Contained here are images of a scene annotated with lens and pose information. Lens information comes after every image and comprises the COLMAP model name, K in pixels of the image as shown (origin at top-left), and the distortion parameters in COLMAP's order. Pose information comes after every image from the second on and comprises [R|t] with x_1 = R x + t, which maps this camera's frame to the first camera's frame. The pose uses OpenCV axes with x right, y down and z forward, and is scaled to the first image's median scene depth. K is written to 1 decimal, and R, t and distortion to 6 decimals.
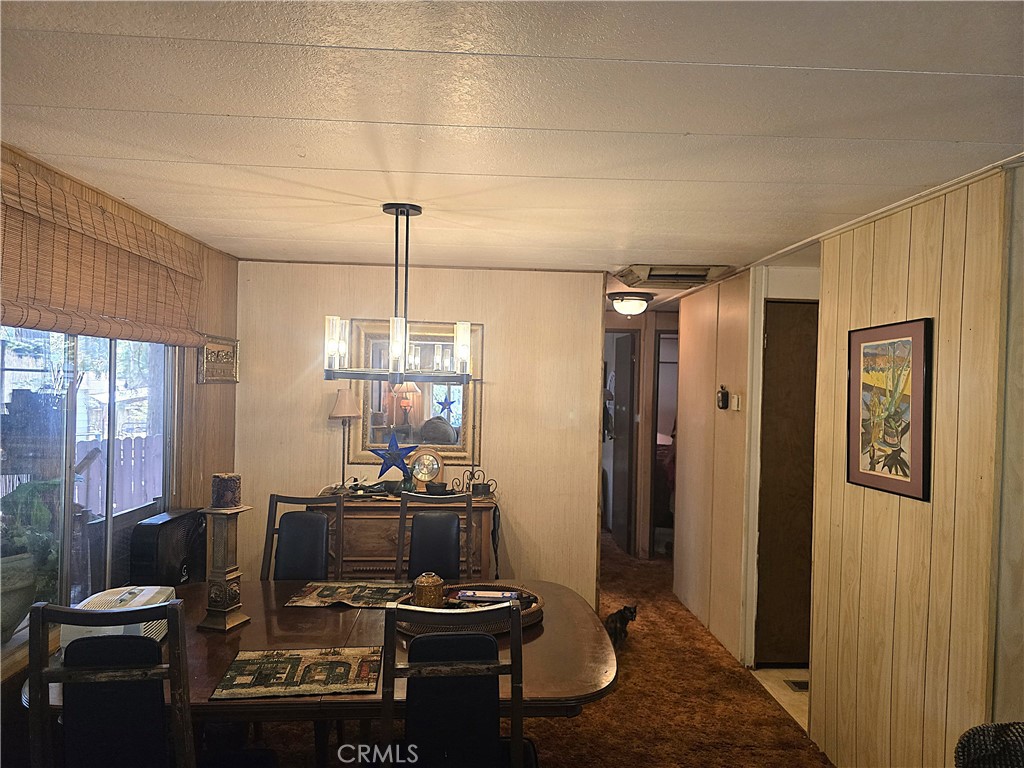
lens RADIAL K [[682.3, 0, 512.7], [0, 682.3, 389.0], [0, 0, 1]] dist [0.038824, -0.037094]
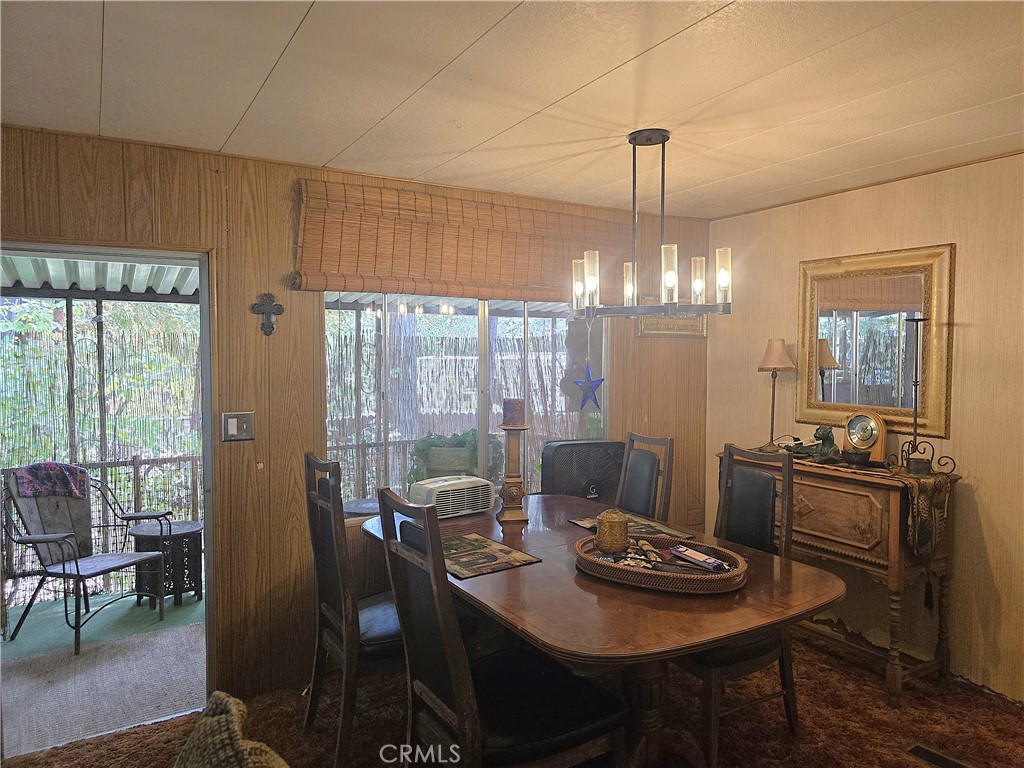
lens RADIAL K [[682.3, 0, 515.5], [0, 682.3, 377.3], [0, 0, 1]] dist [0.038824, -0.037094]
pose [[0.483357, 0.014683, -0.875300, 0.642662], [-0.005010, 0.999889, 0.014006, 0.066312], [0.875409, -0.002385, 0.483377, 0.398868]]
